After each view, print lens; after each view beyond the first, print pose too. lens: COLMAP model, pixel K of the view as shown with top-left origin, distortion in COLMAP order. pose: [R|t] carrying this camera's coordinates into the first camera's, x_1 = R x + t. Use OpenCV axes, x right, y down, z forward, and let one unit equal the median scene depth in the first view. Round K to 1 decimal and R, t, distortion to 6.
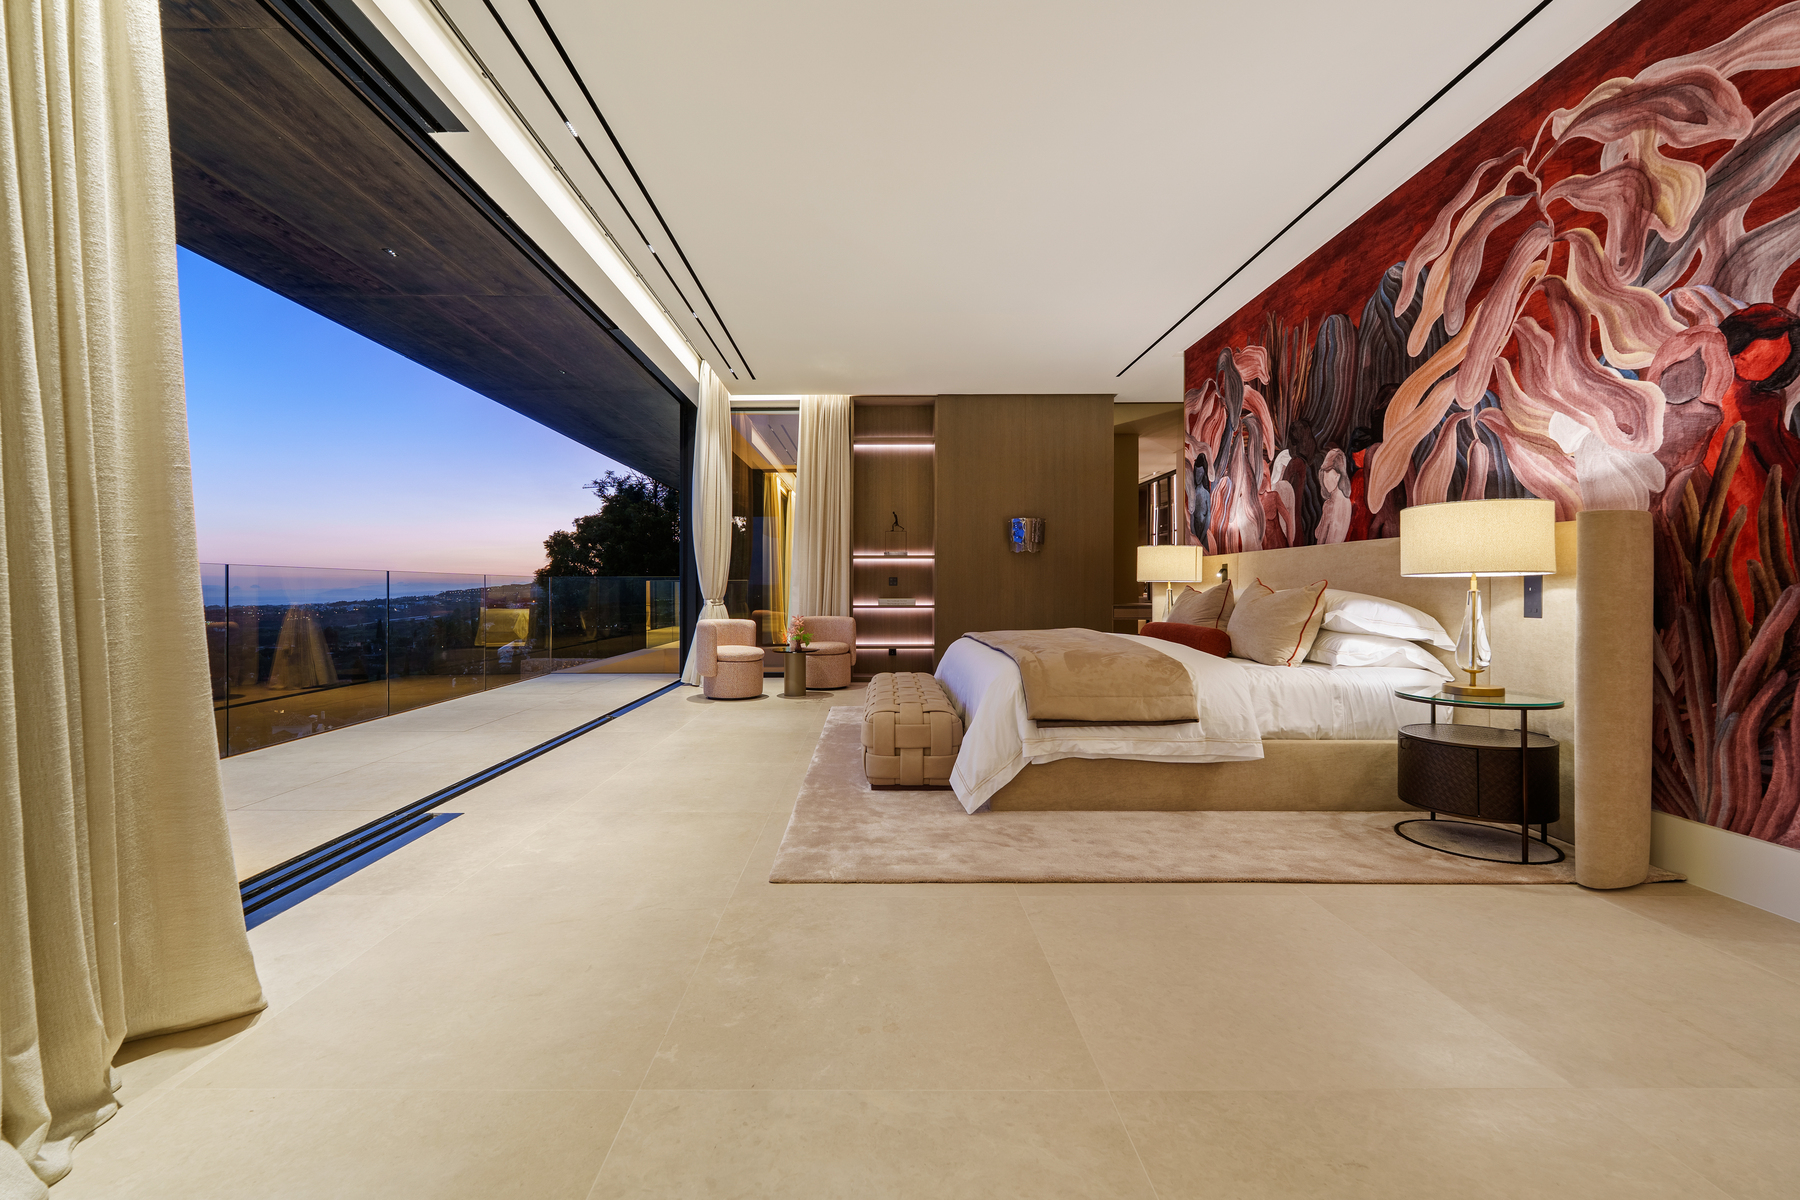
lens RADIAL K [[745.2, 0, 898.5], [0, 745.2, 597.1], [0, 0, 1]] dist [0.000145, -0.000005]
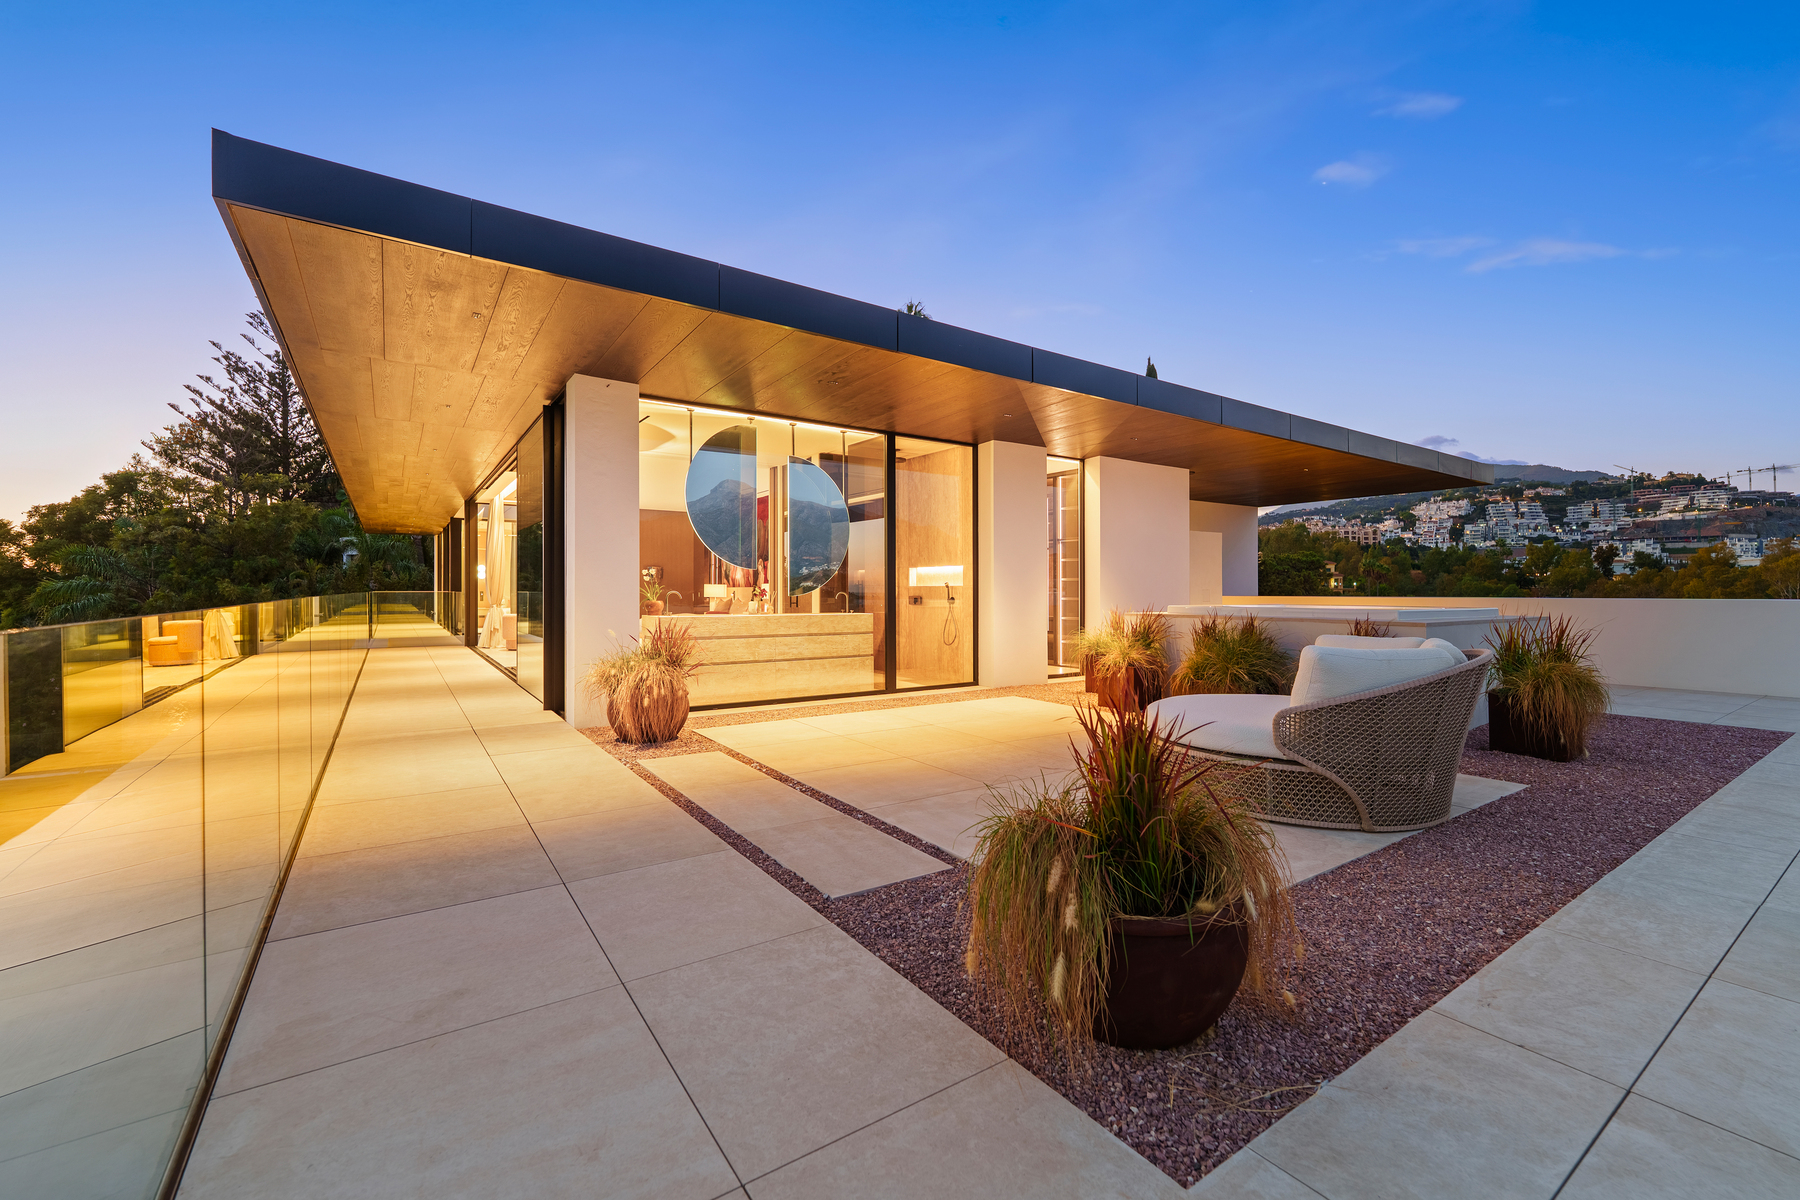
lens RADIAL K [[745.2, 0, 902.2], [0, 745.2, 599.5], [0, 0, 1]] dist [0.000145, -0.000005]
pose [[0.839863, 0.002168, 0.542794, -0.609548], [-0.001087, 0.999997, -0.002312, -0.004888], [-0.542798, 0.001352, 0.839862, -1.855923]]
